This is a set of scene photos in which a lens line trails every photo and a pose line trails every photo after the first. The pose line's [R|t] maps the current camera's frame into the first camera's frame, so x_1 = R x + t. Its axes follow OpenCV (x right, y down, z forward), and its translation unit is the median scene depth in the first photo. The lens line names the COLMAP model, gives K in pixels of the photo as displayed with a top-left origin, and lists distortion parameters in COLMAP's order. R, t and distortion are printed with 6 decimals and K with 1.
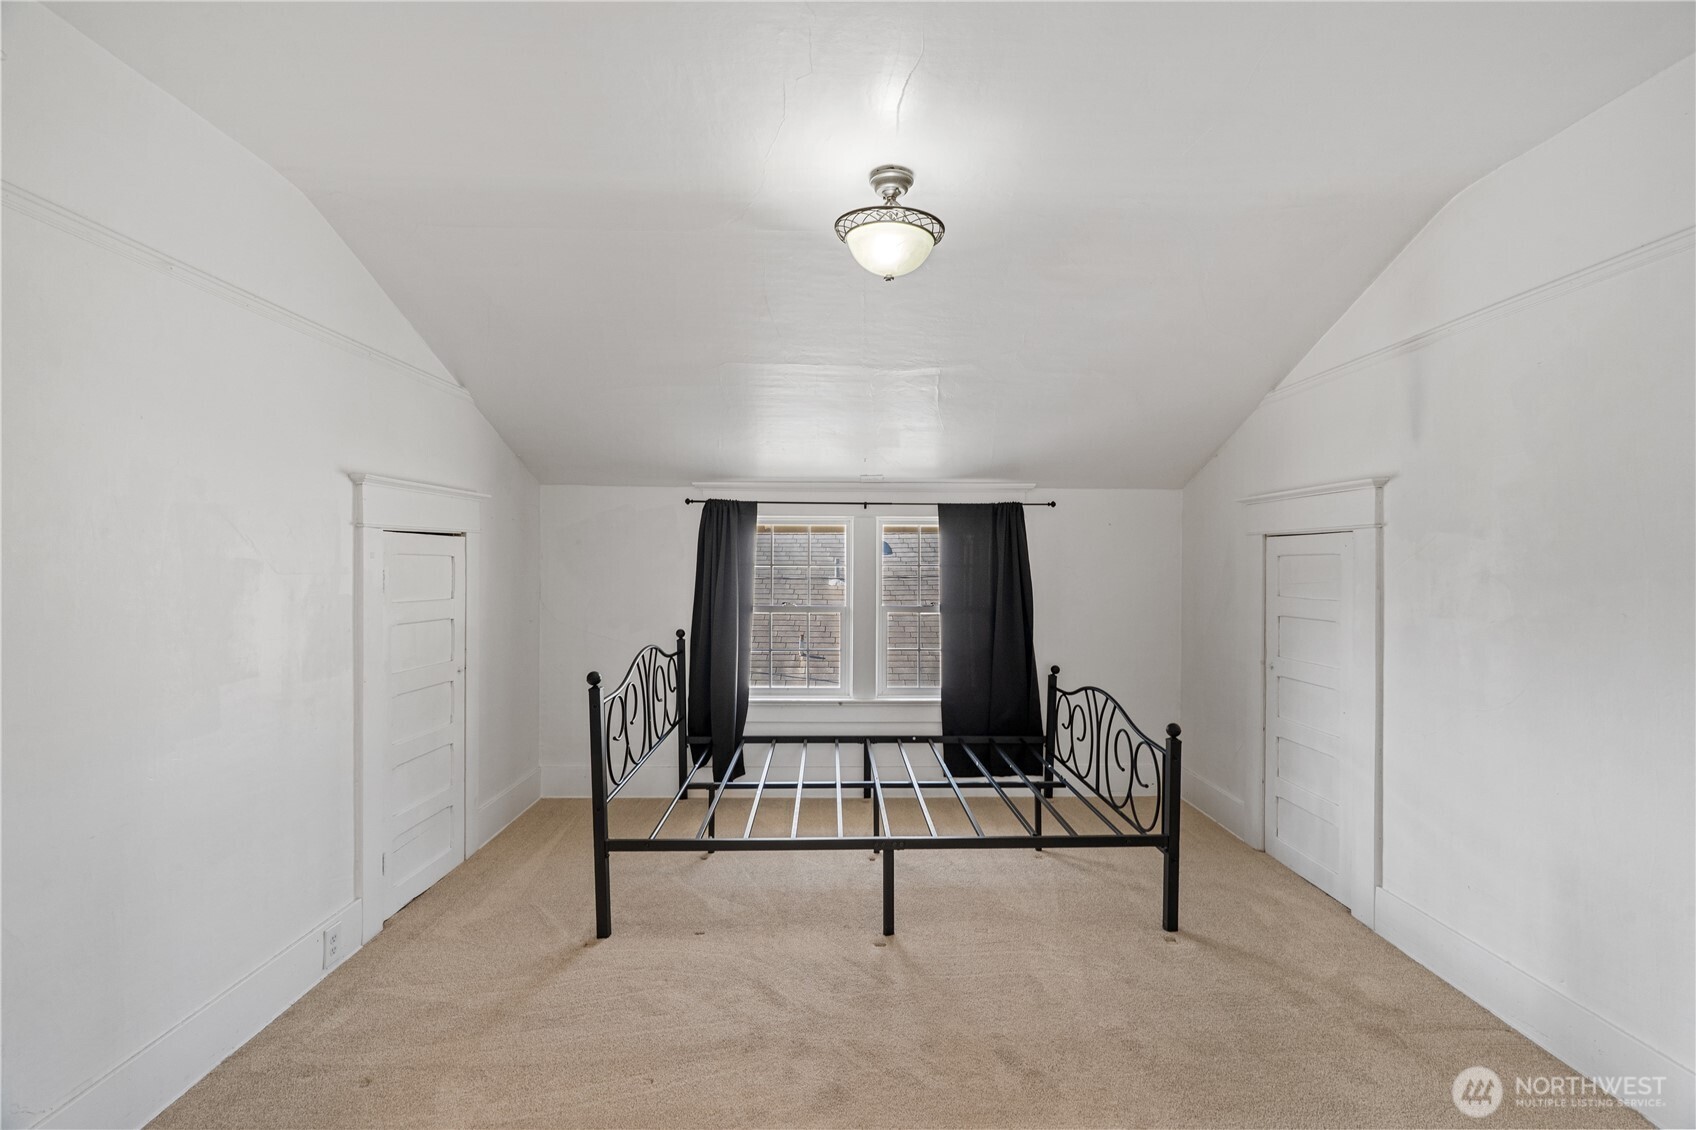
lens RADIAL K [[772.8, 0, 856.8], [0, 772.8, 562.9], [0, 0, 1]] dist [-0.011258, 0.004346]
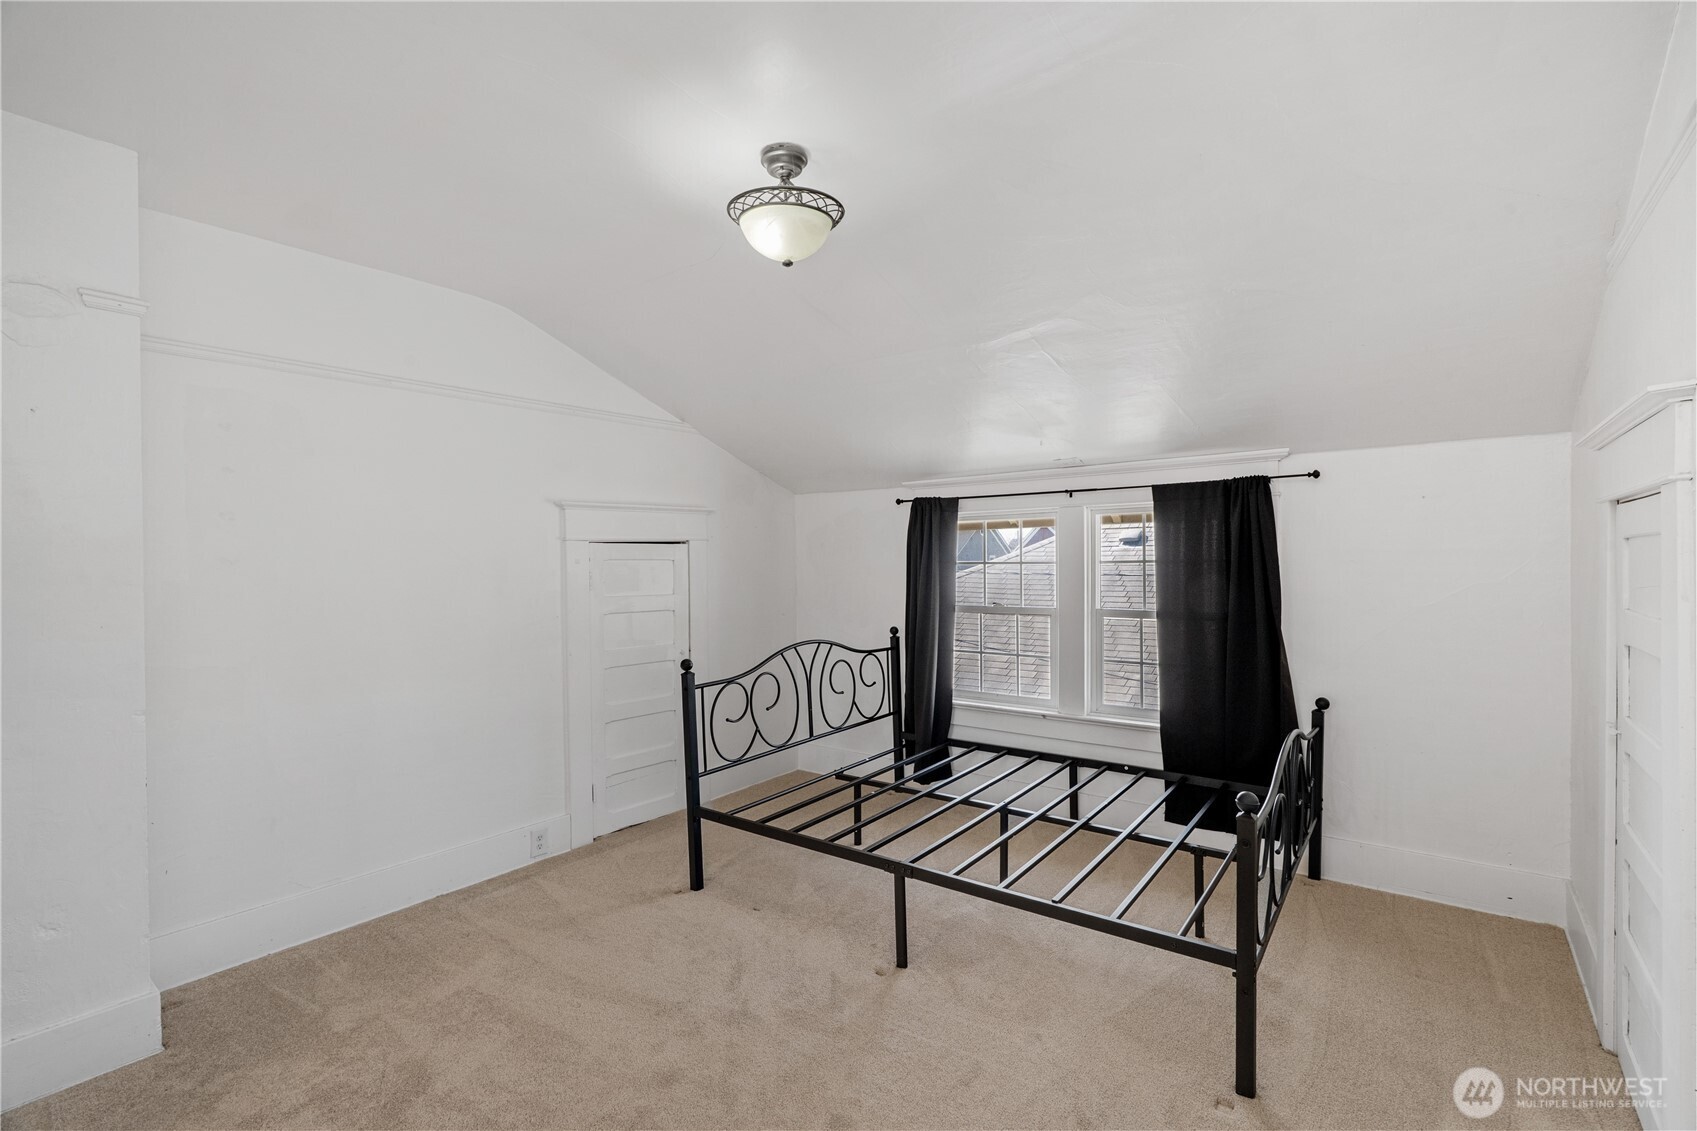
lens RADIAL K [[773.3, 0, 847.0], [0, 773.3, 567.0], [0, 0, 1]] dist [-0.011258, 0.004346]
pose [[0.773018, -0.008221, -0.634331, 0.375910], [0.015329, 0.999866, 0.005722, -0.000256], [0.634199, -0.014147, 0.773040, 0.165968]]
